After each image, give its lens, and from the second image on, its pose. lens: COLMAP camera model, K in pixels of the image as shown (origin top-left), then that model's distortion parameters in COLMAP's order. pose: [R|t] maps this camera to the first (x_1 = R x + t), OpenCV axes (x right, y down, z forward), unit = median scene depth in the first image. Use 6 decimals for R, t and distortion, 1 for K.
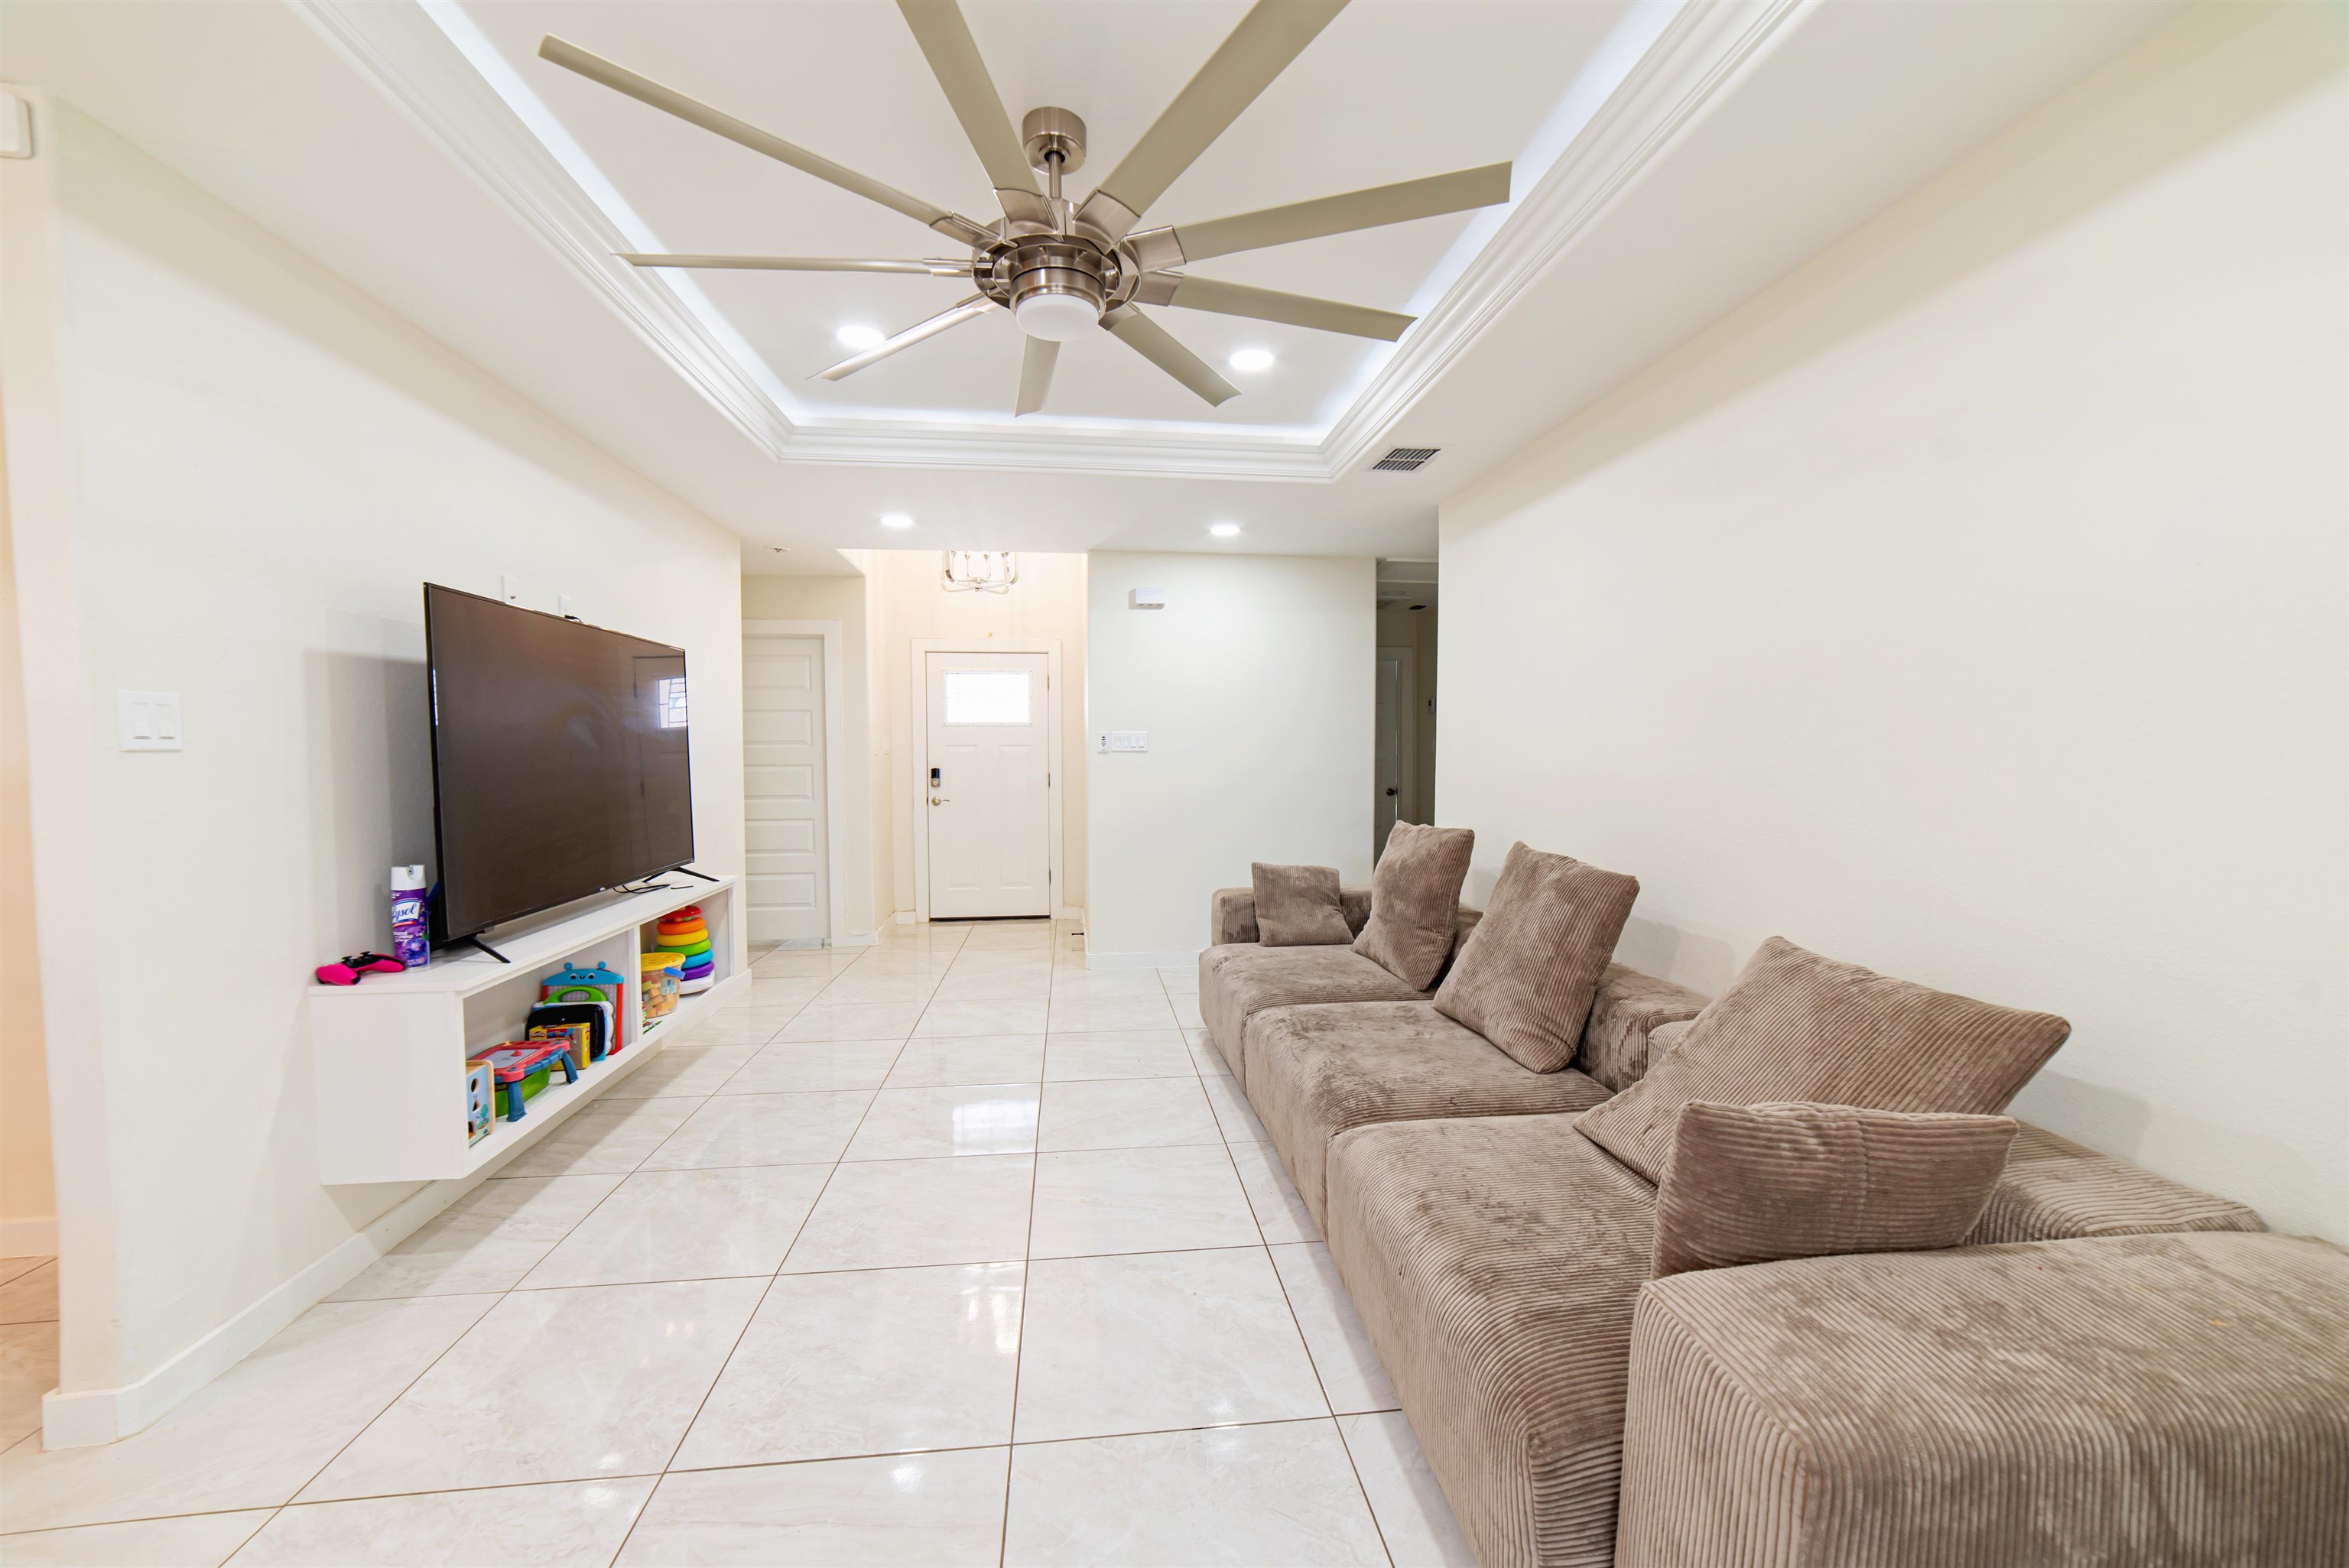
lens RADIAL K [[901.0, 0, 1177.7], [0, 901.0, 794.5], [0, 0, 1]] dist [-0.022758, 0.011832]
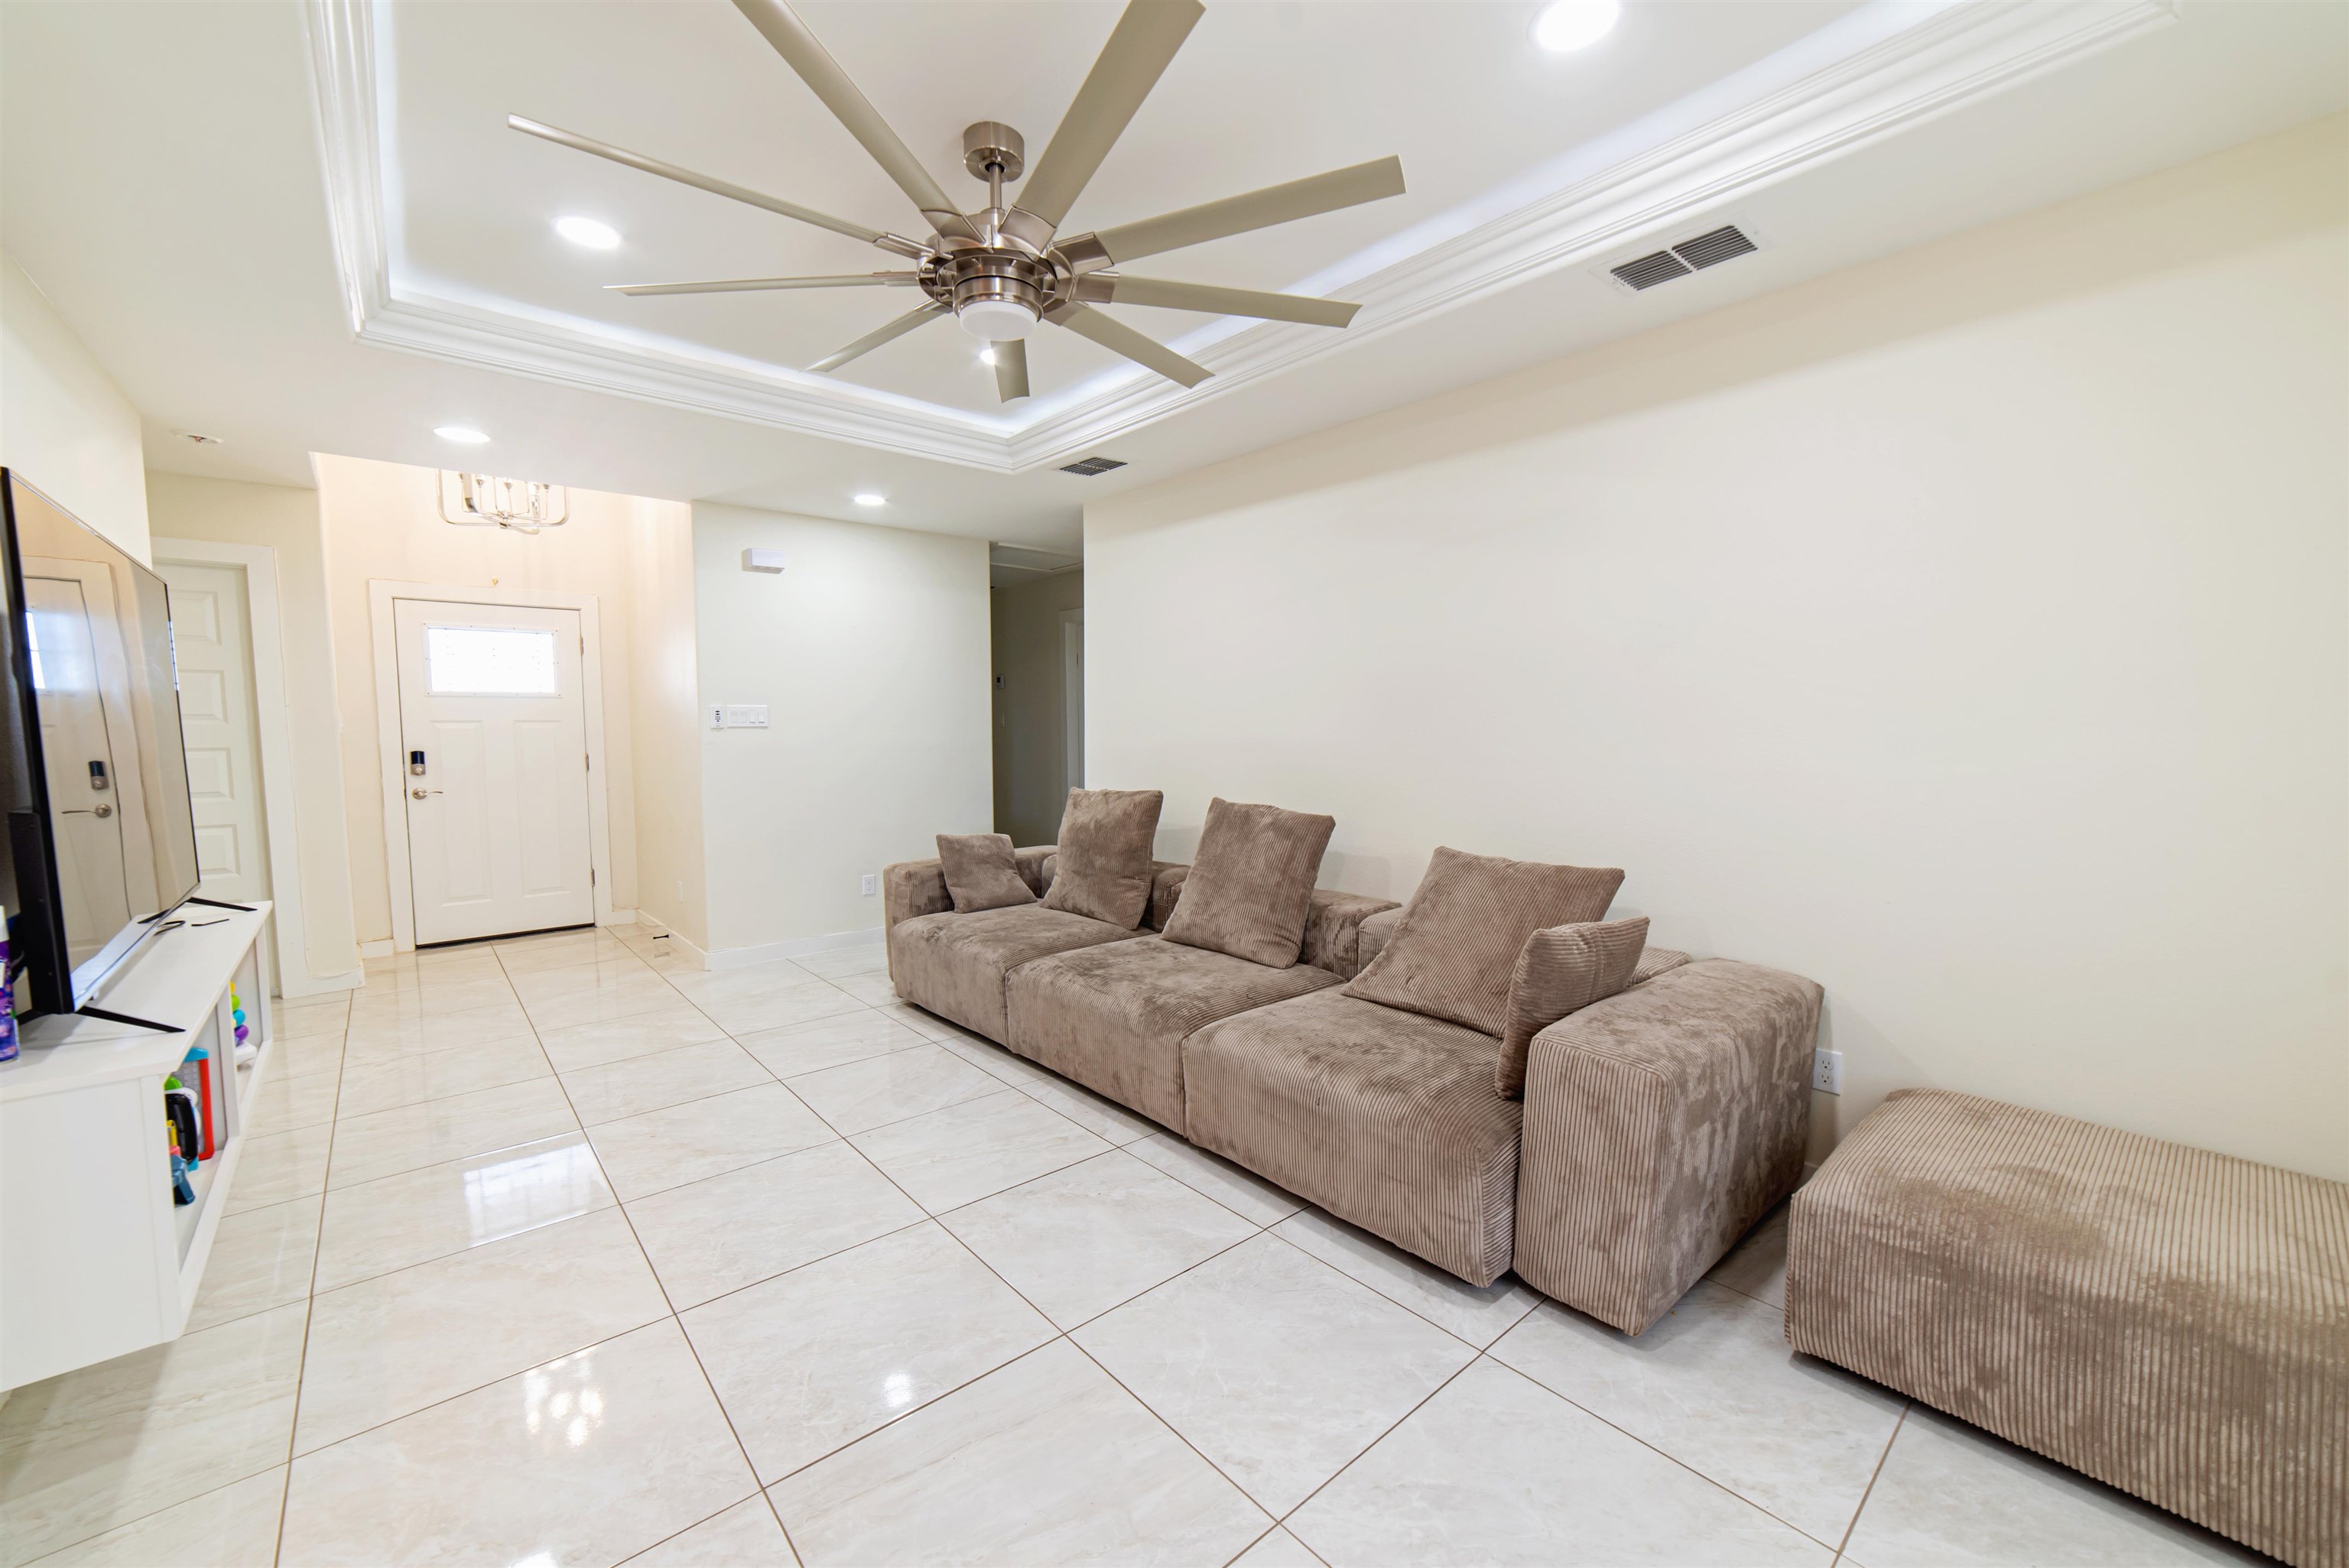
lens RADIAL K [[926.6, 0, 1162.4], [0, 926.6, 791.8], [0, 0, 1]] dist [-0.013073, 0.007931]
pose [[0.830269, -0.044199, 0.555608, -0.357173], [0.031423, 0.998977, 0.032513, 0.000655], [-0.556477, -0.009536, 0.830808, -0.021715]]
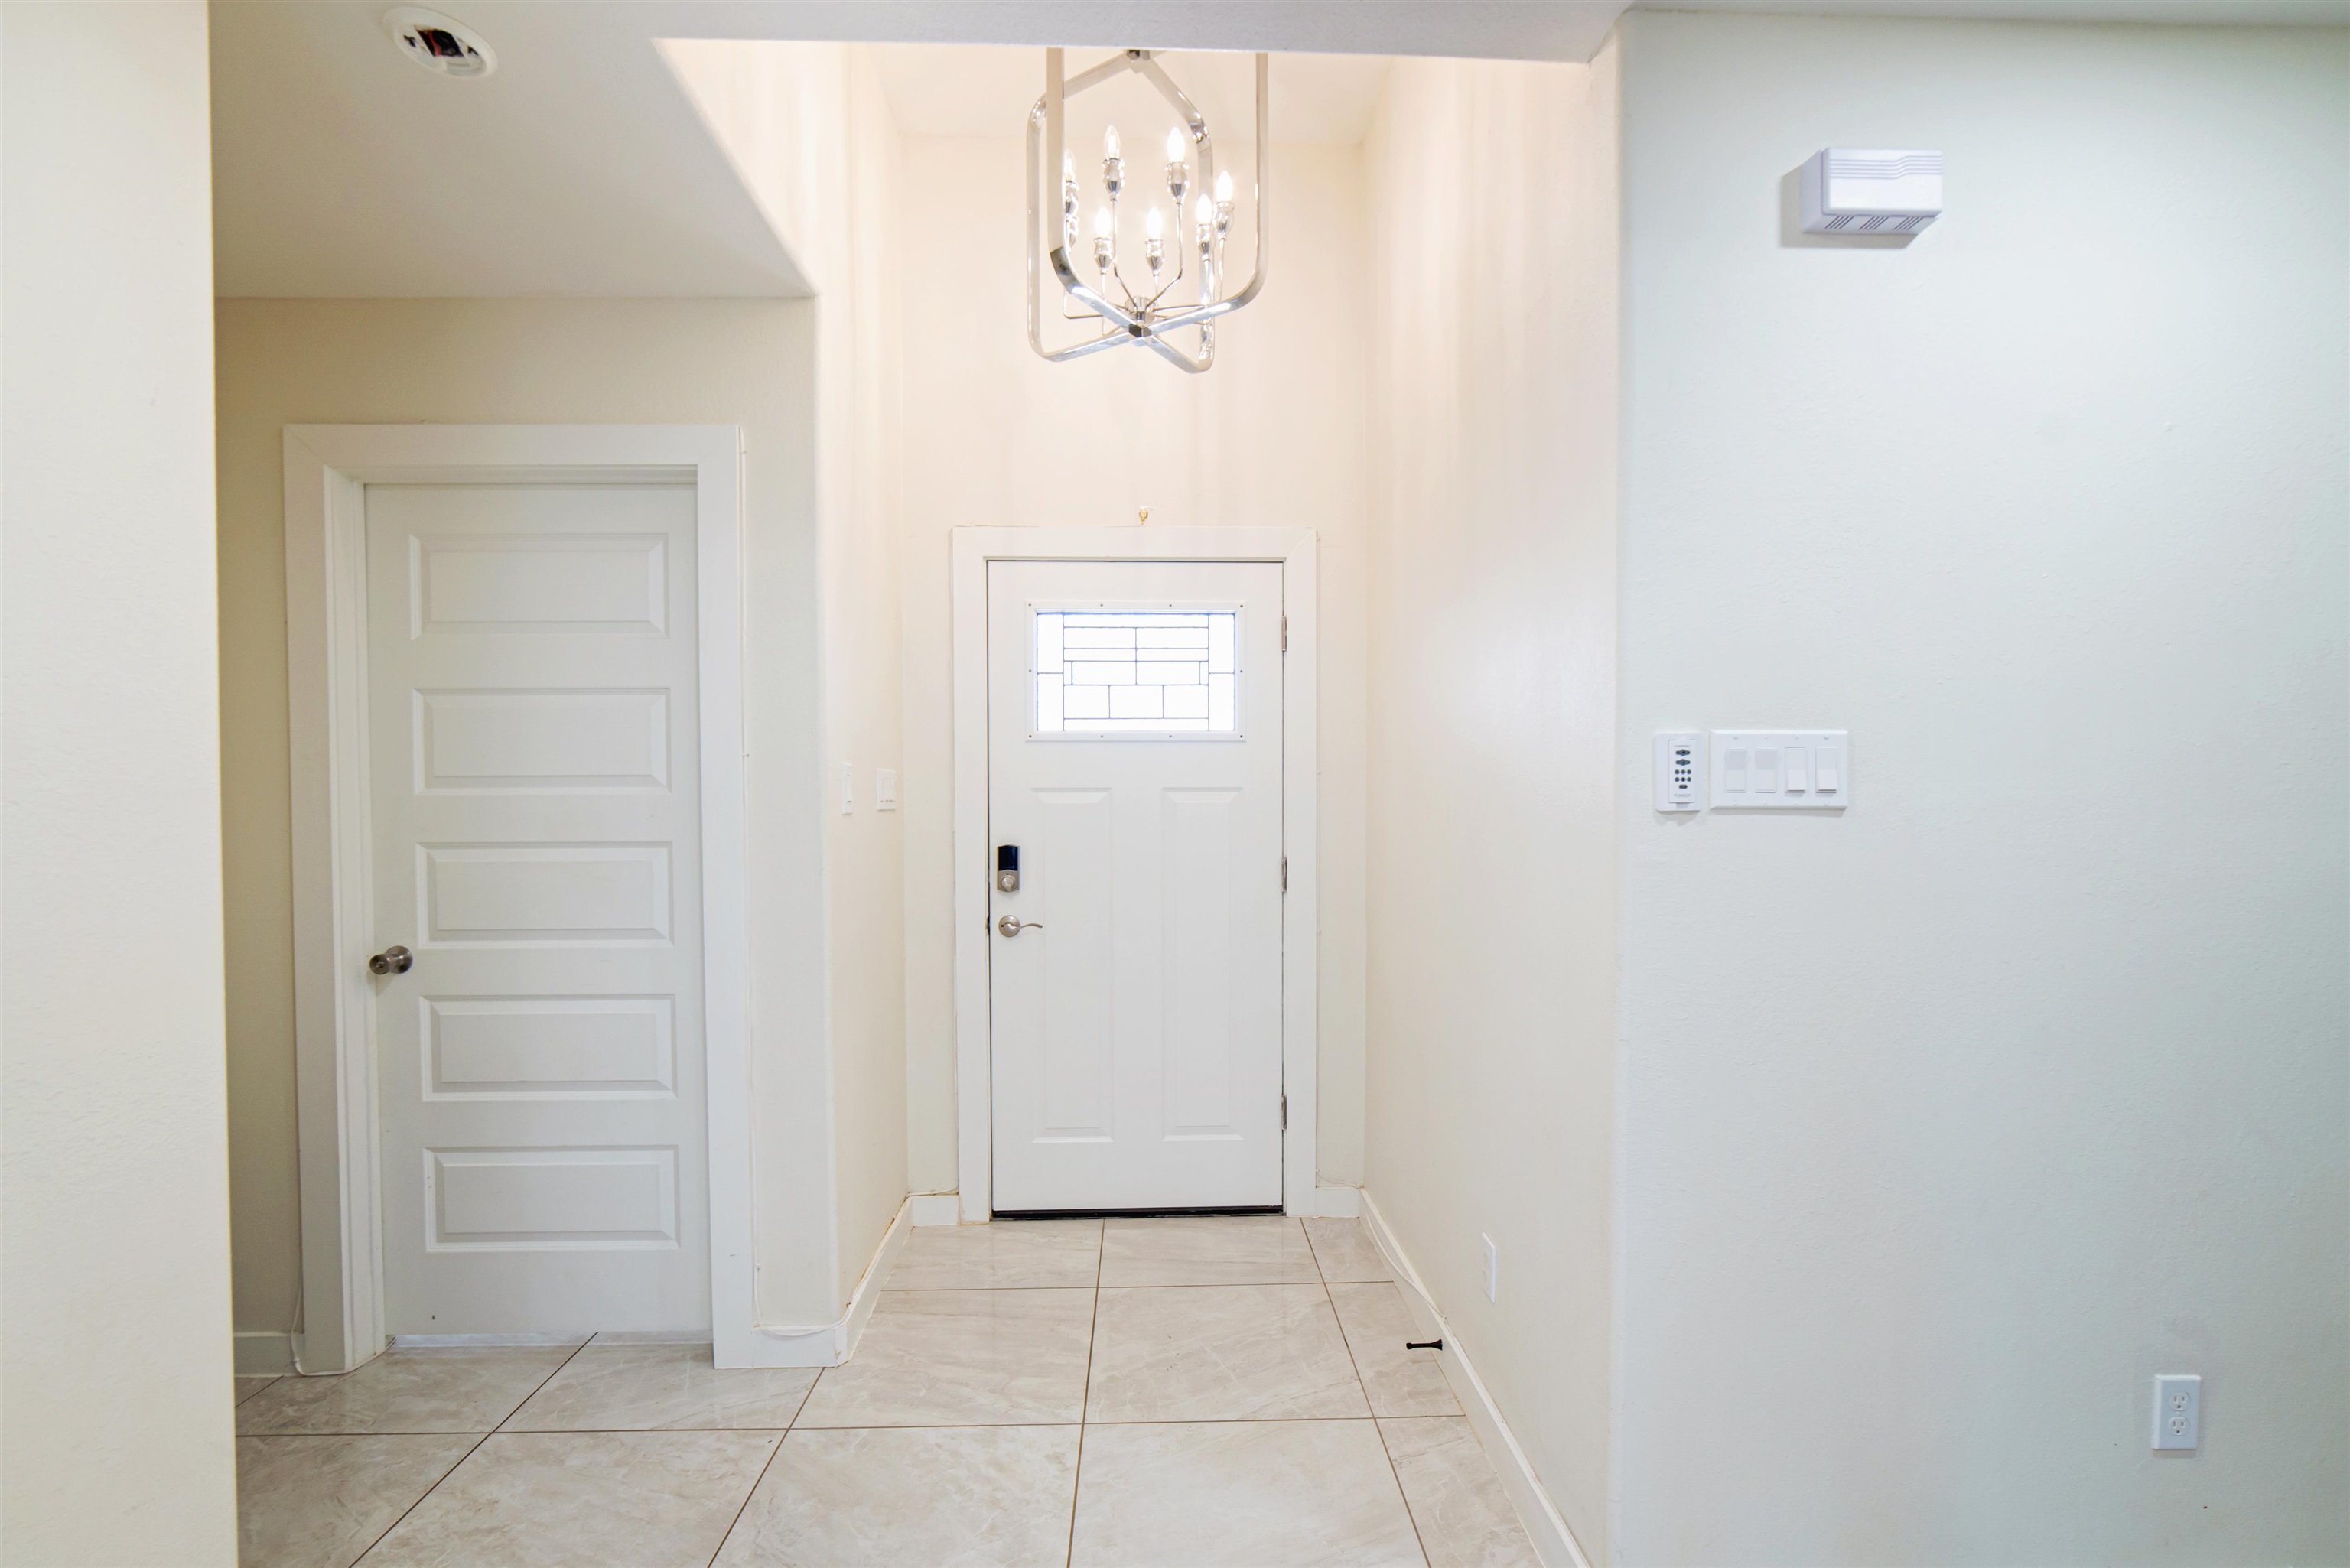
lens RADIAL K [[990.3, 0, 1176.9], [0, 990.3, 821.6], [0, 0, 1]] dist [-0.016228, -0.000069]
pose [[0.996668, 0.000143, -0.081561, -0.311902], [-0.002106, 0.999710, -0.023984, -0.058438], [0.081534, 0.024076, 0.996380, 1.113605]]
